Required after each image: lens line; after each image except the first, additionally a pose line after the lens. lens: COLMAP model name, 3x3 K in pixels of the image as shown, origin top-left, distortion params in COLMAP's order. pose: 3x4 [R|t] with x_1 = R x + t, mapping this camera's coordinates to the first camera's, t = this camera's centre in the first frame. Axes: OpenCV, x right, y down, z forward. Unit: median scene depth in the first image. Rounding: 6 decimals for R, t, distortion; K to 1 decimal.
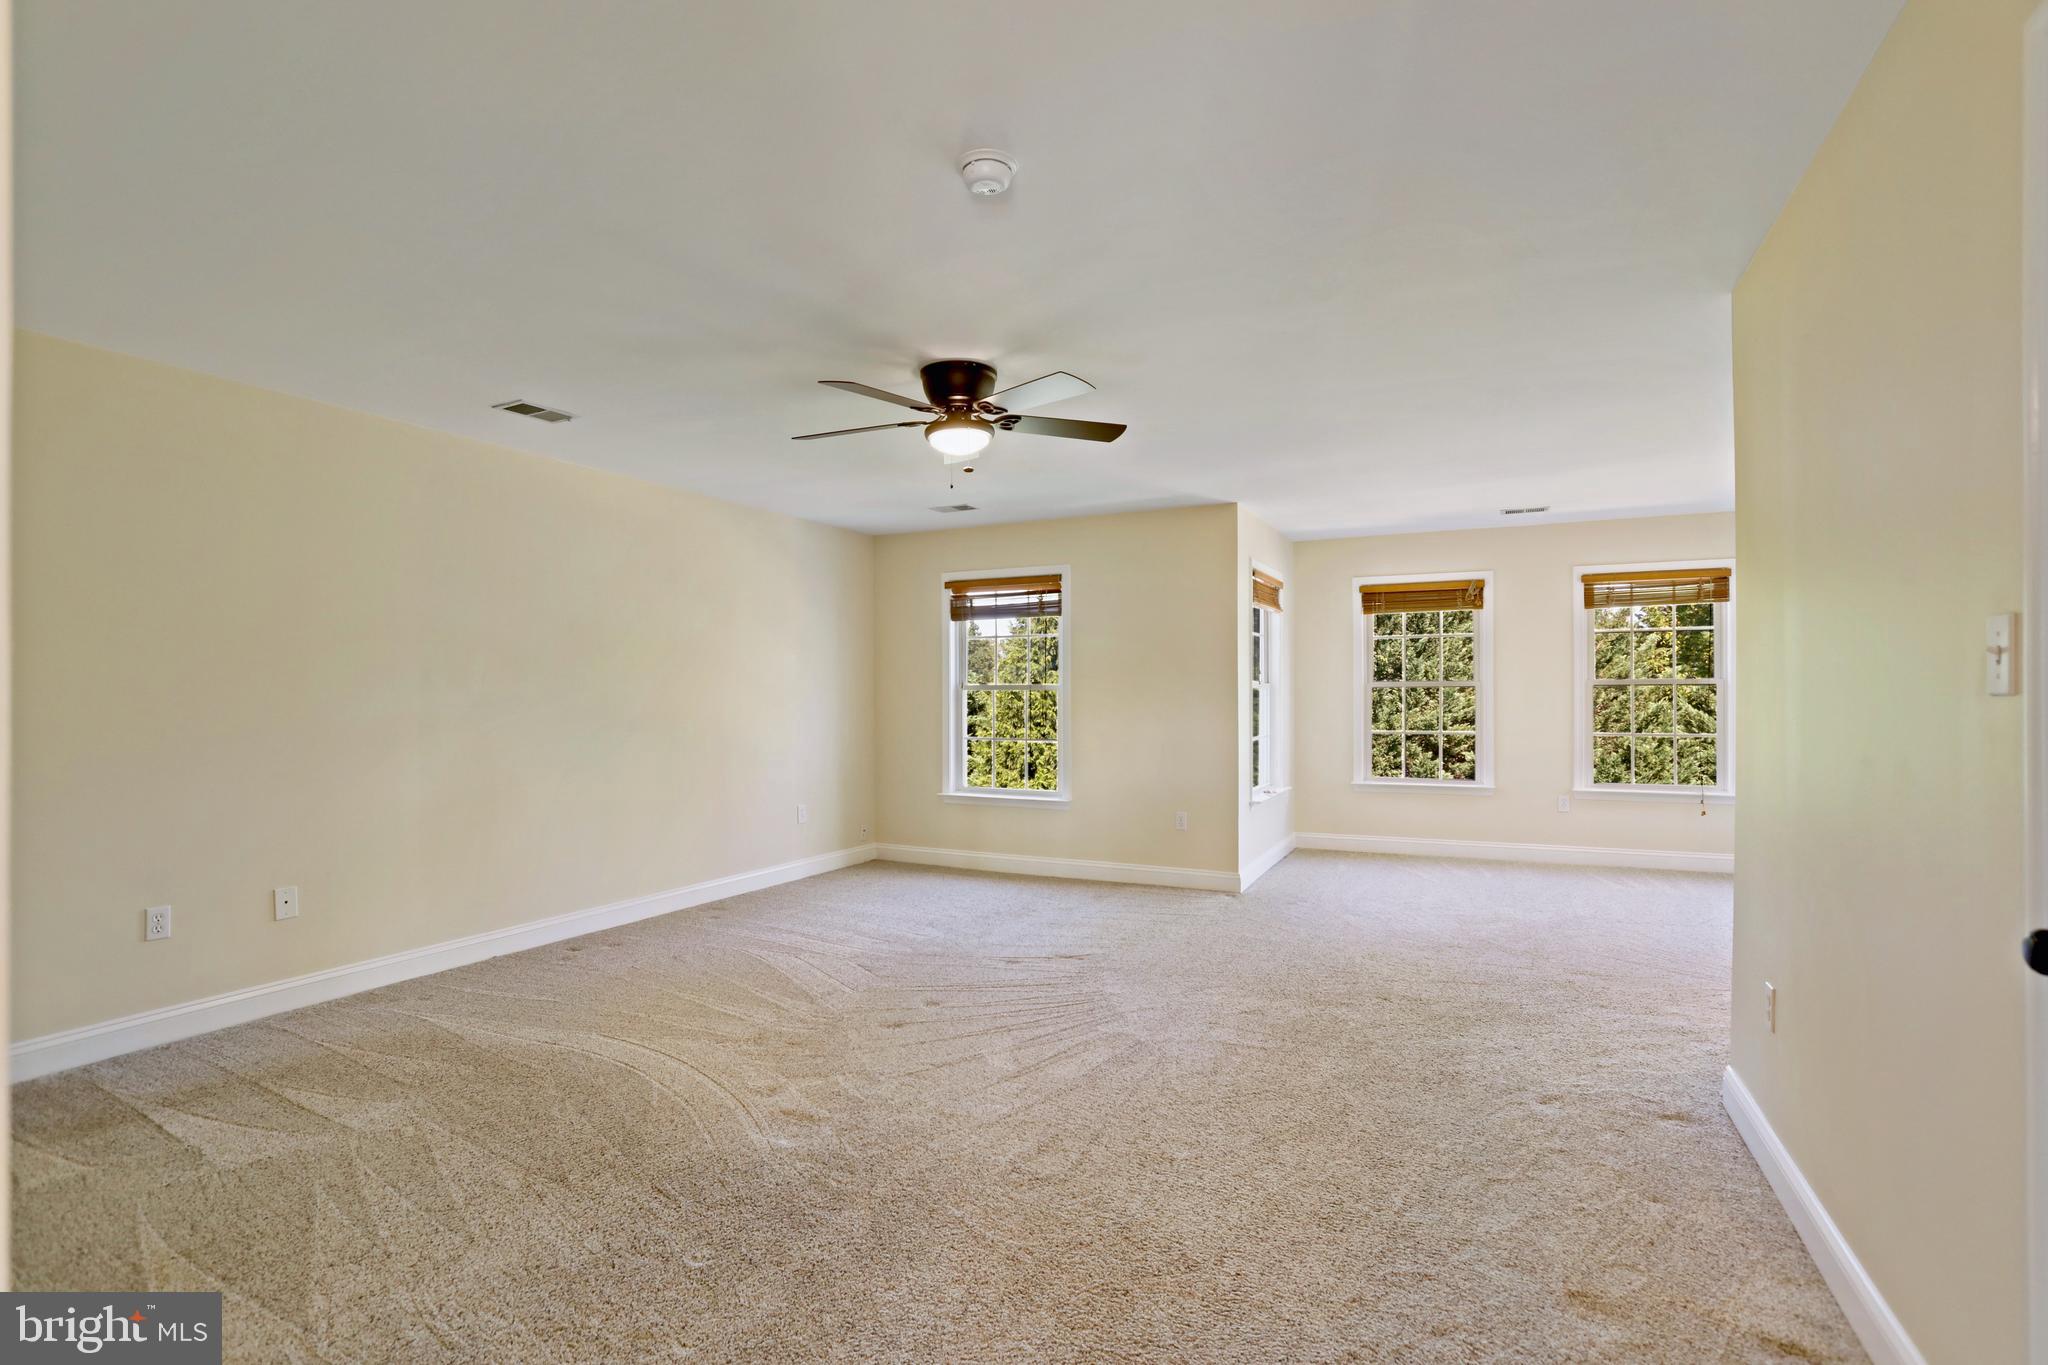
lens RADIAL K [[953.8, 0, 1024.1], [0, 953.8, 682.0], [0, 0, 1]] dist [-0.047946, 0.015996]
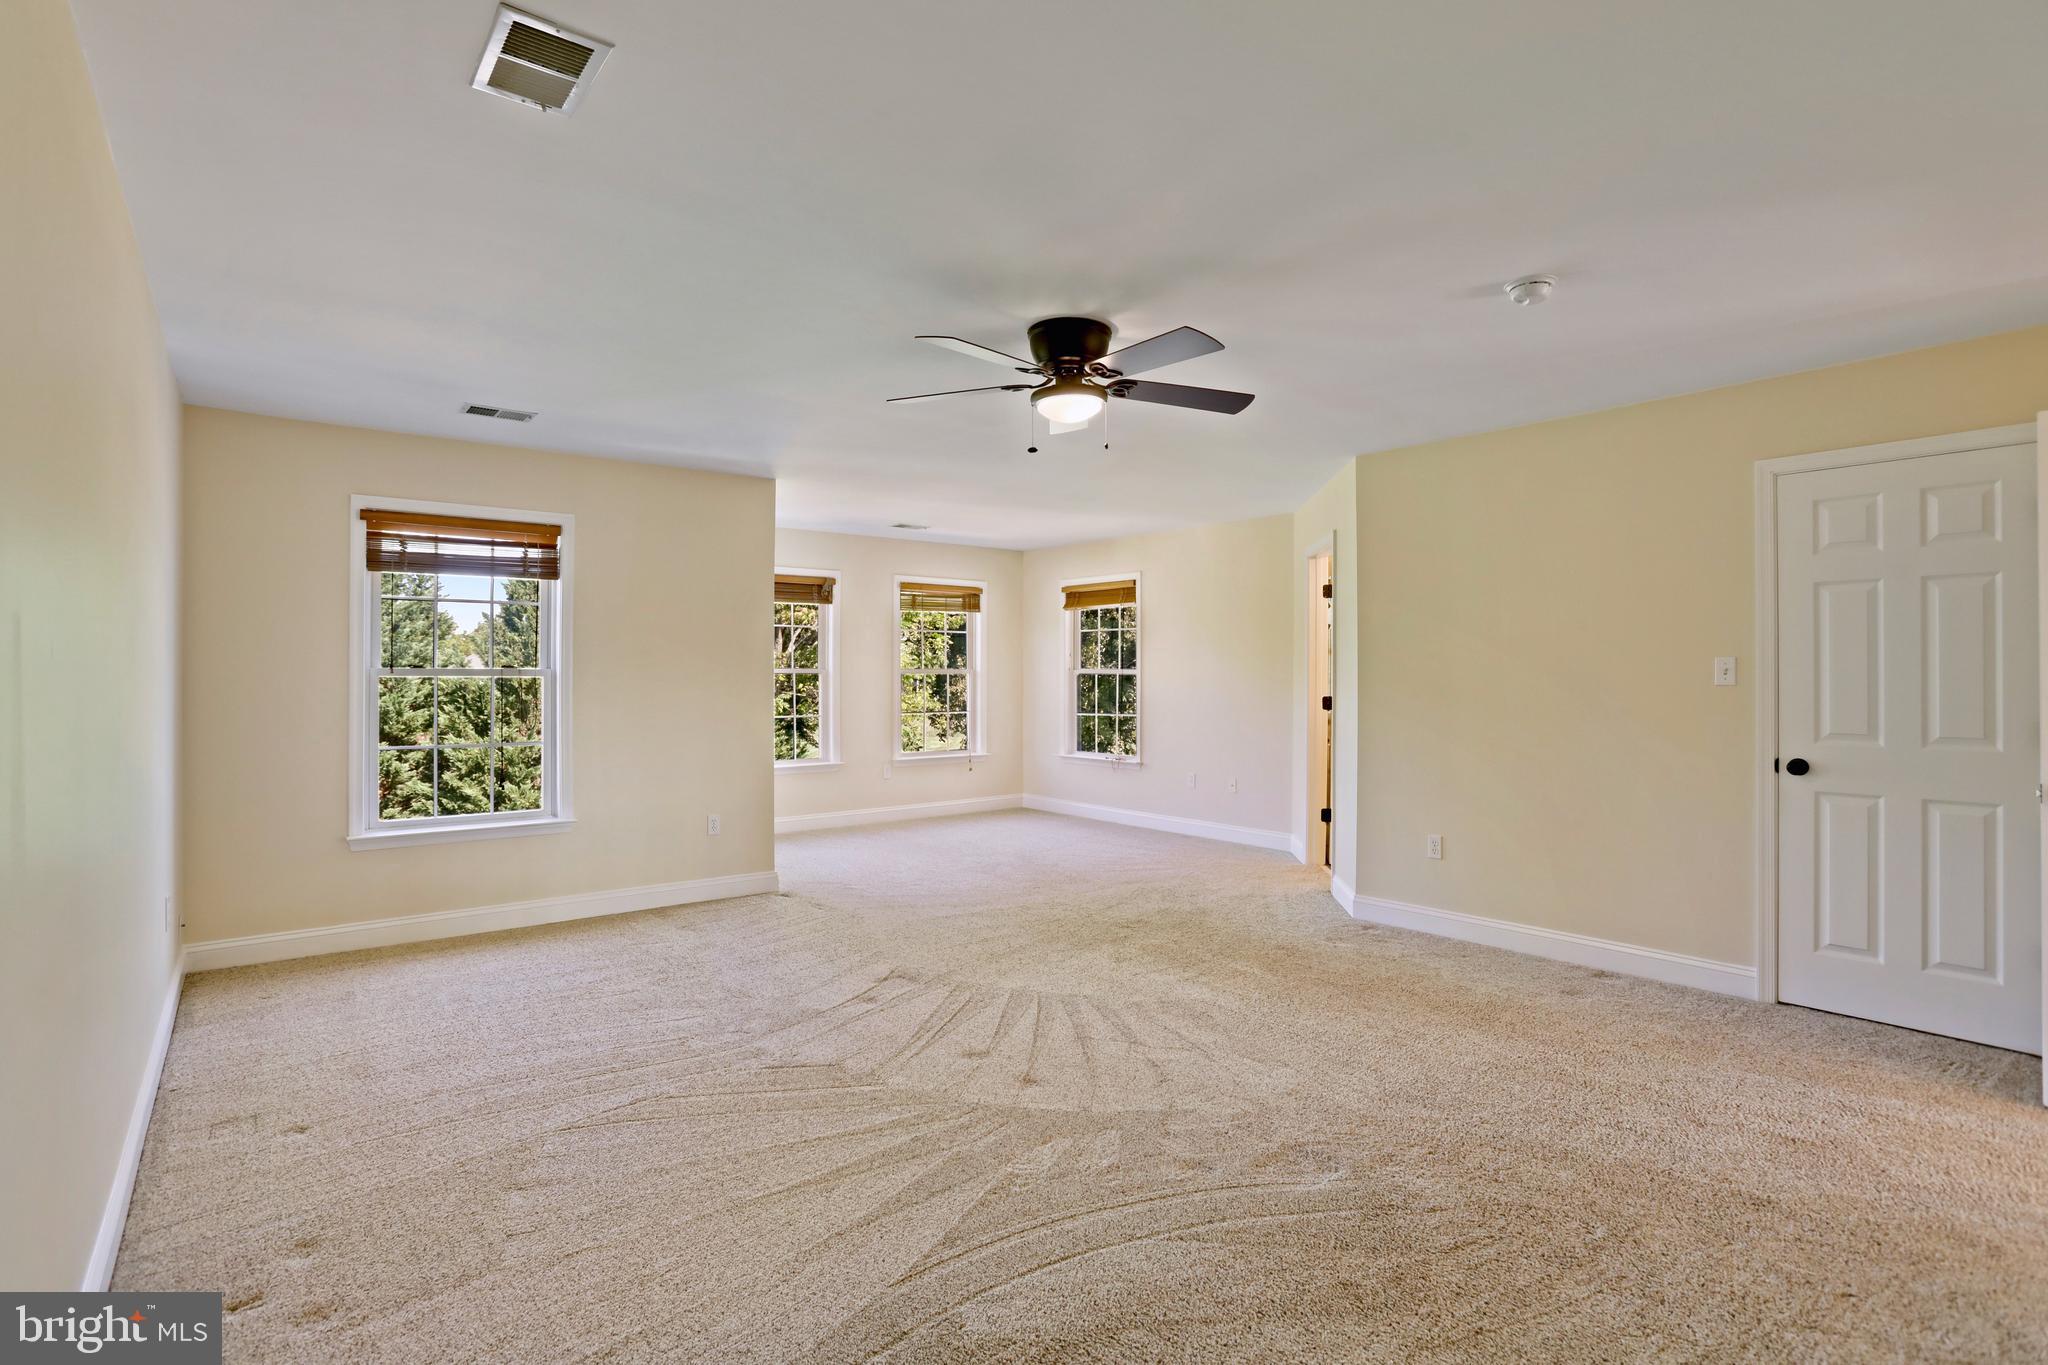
lens RADIAL K [[953.8, 0, 984.3], [0, 953.8, 687.2], [0, 0, 1]] dist [-0.047946, 0.015996]
pose [[0.447443, -0.009661, 0.894260, -0.491156], [-0.003975, 0.999910, 0.012792, 0.005157], [-0.894304, -0.009279, 0.447365, 0.371488]]
